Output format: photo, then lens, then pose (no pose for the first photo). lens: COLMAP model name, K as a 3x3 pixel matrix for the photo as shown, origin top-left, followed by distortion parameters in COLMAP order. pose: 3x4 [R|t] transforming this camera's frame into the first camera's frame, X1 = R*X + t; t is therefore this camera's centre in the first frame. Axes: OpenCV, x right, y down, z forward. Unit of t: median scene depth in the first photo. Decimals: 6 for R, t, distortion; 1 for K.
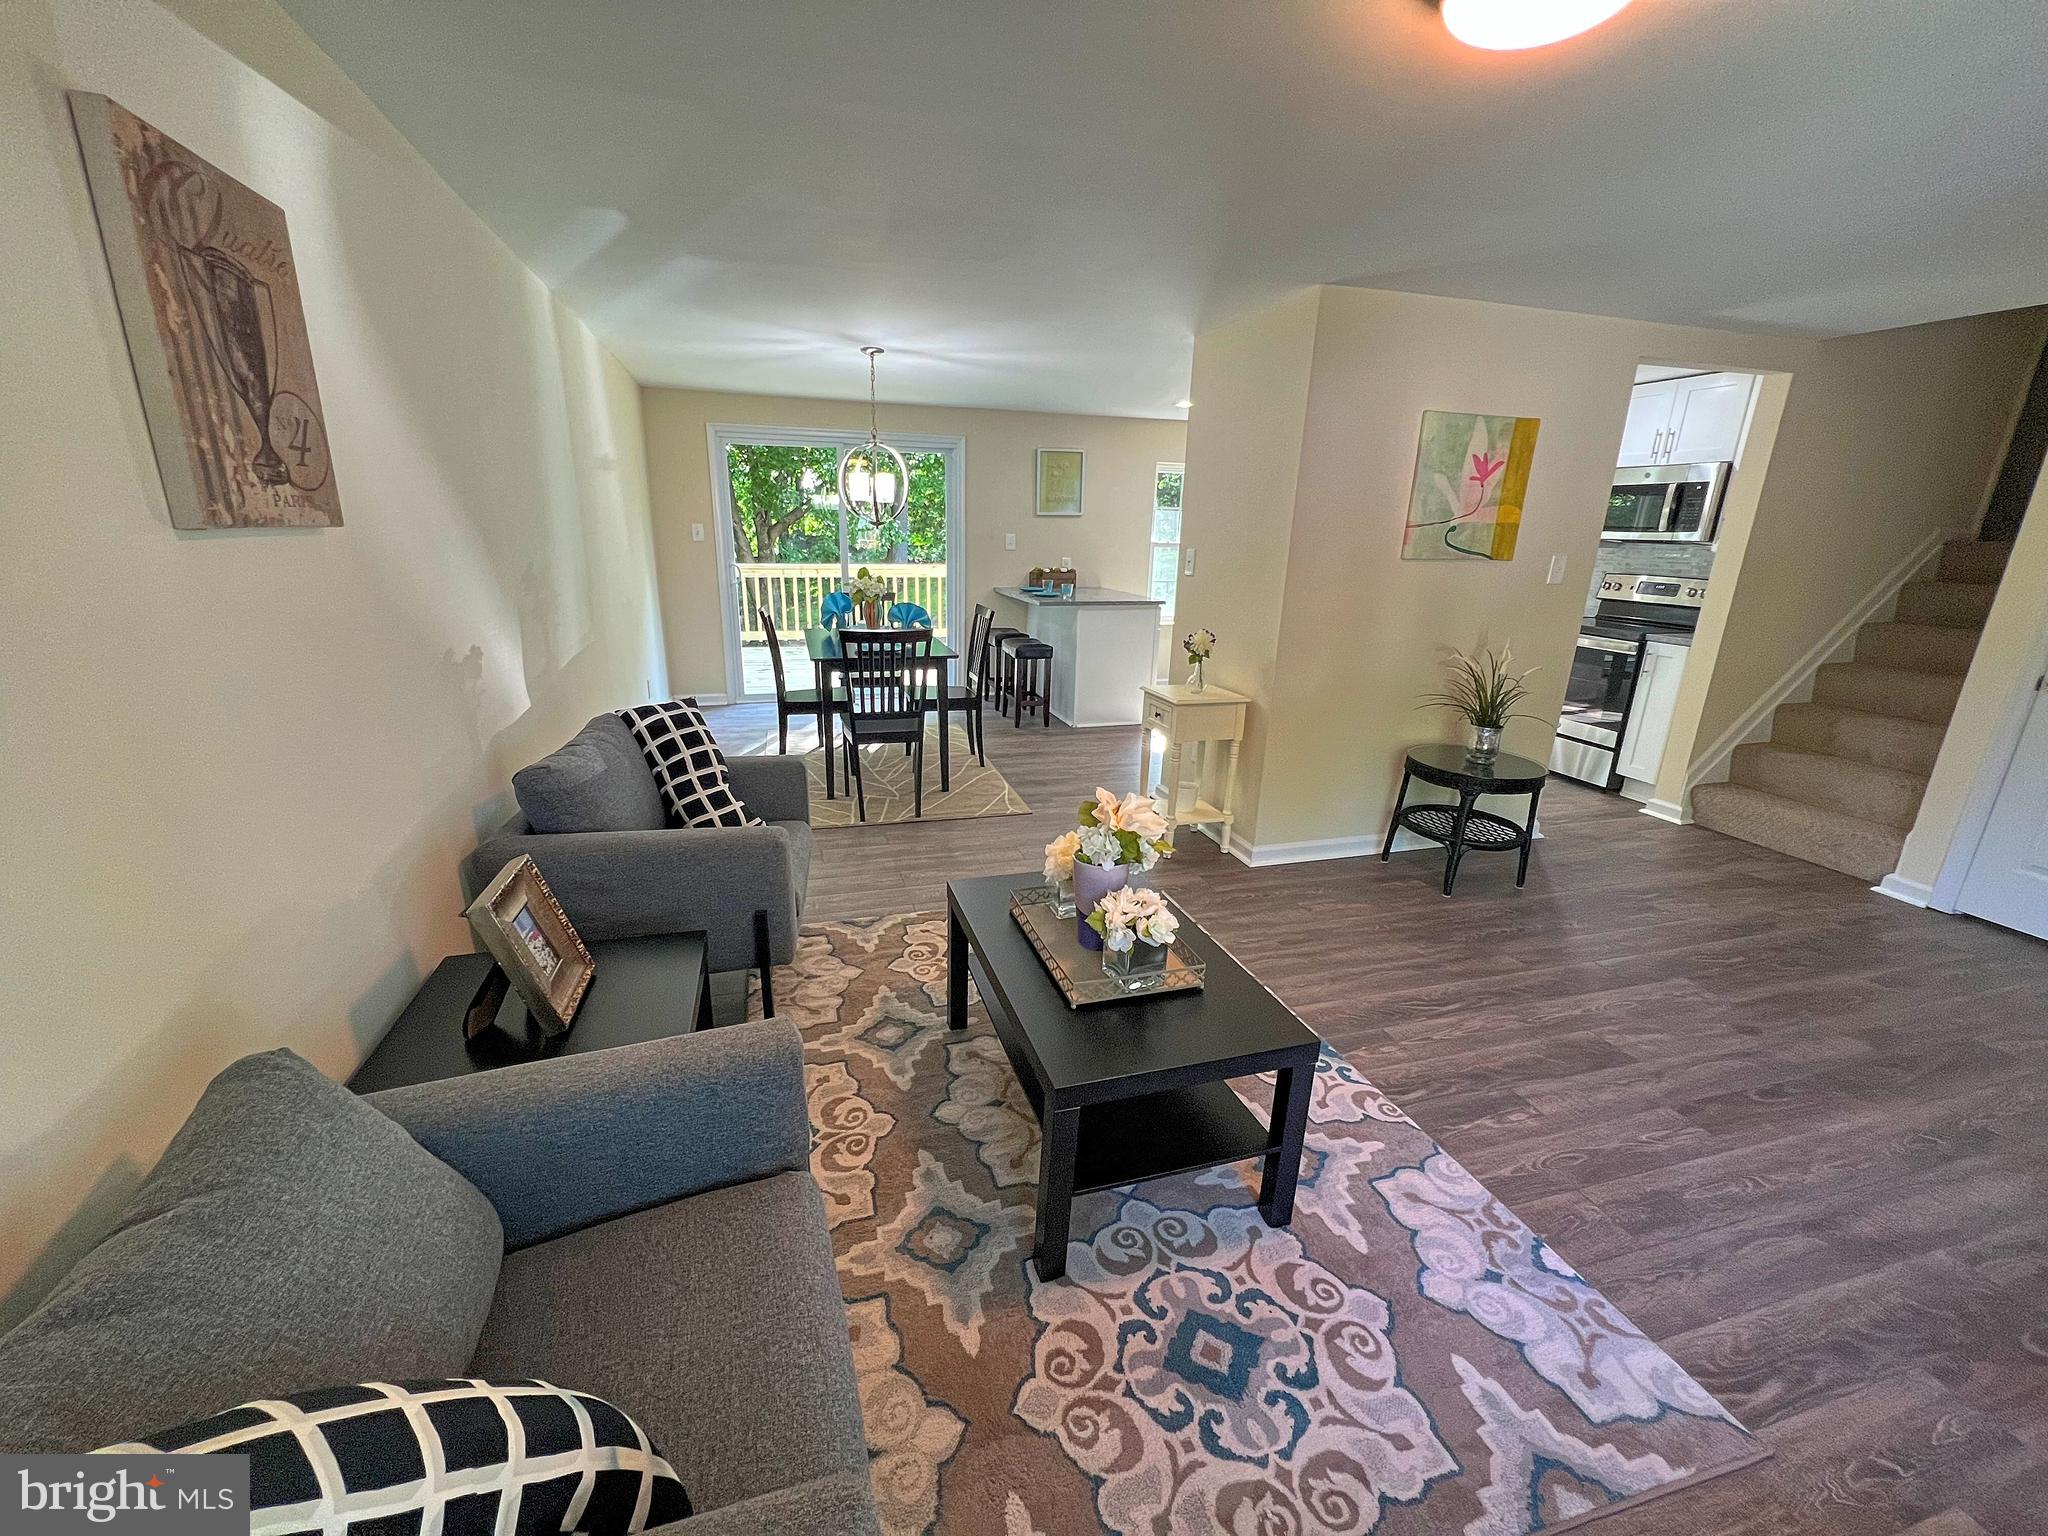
lens RADIAL K [[816.8, 0, 1015.1], [0, 816.8, 764.6], [0, 0, 1]] dist [0.000104, 0.000356]
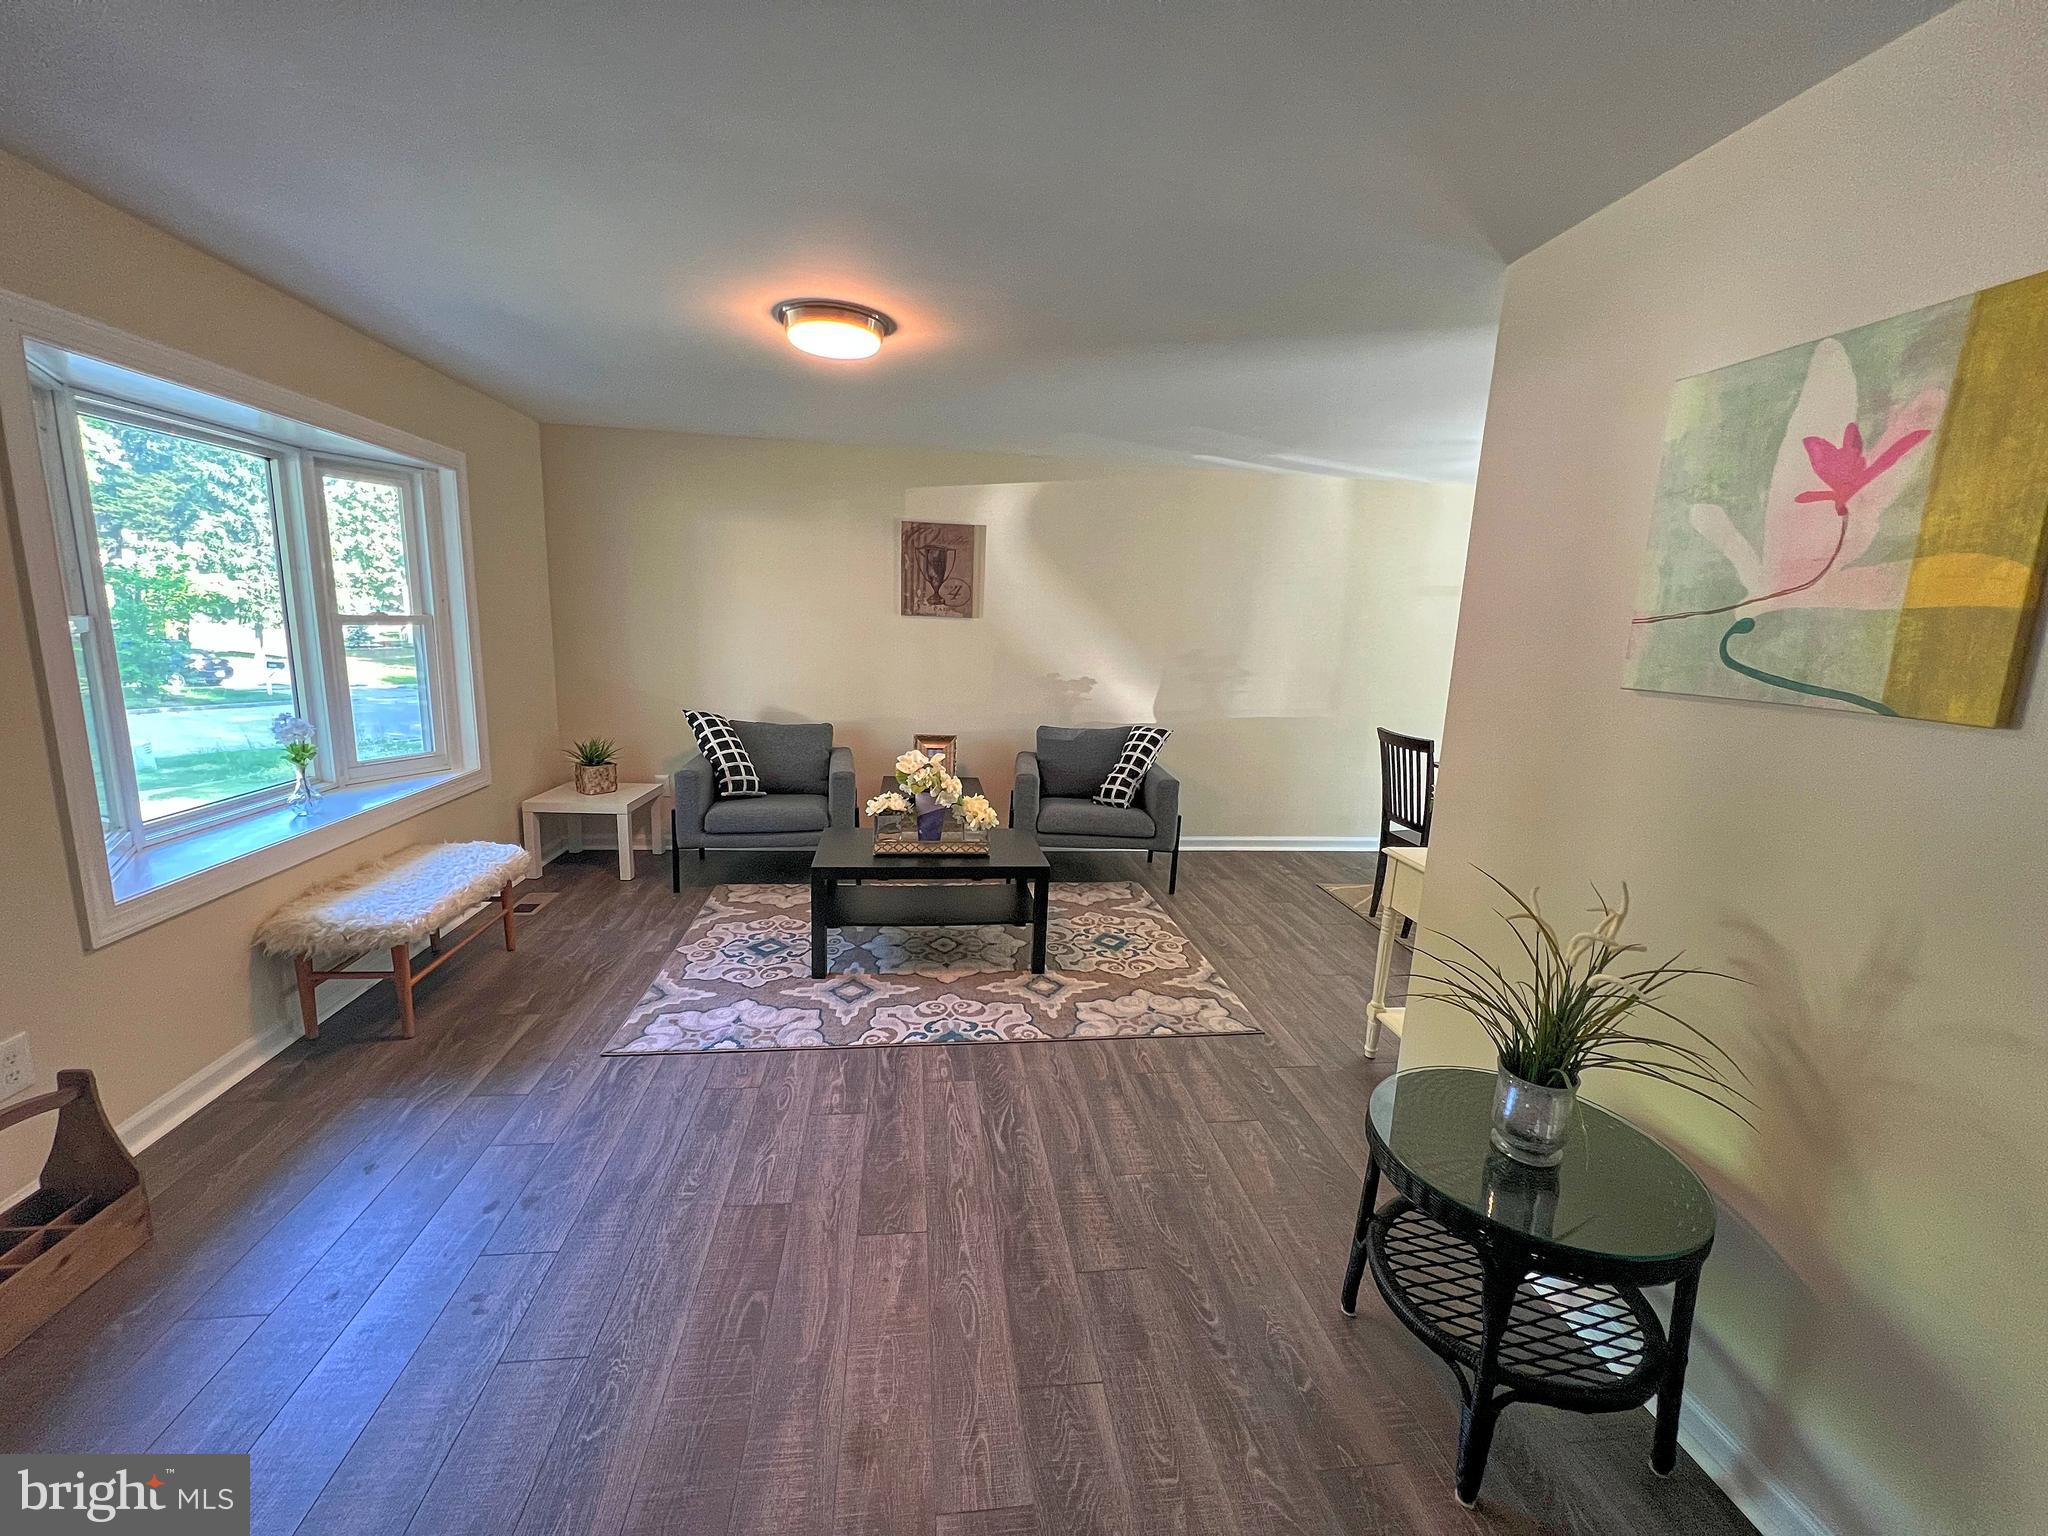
lens RADIAL K [[813.5, 0, 1013.8], [0, 813.5, 763.3], [0, 0, 1]] dist [-0.001616, -0.000097]
pose [[-0.152076, 0.148274, -0.977183, 0.997859], [-0.320705, 0.927785, 0.190689, -0.186836], [0.934891, 0.342387, -0.093542, 0.725013]]
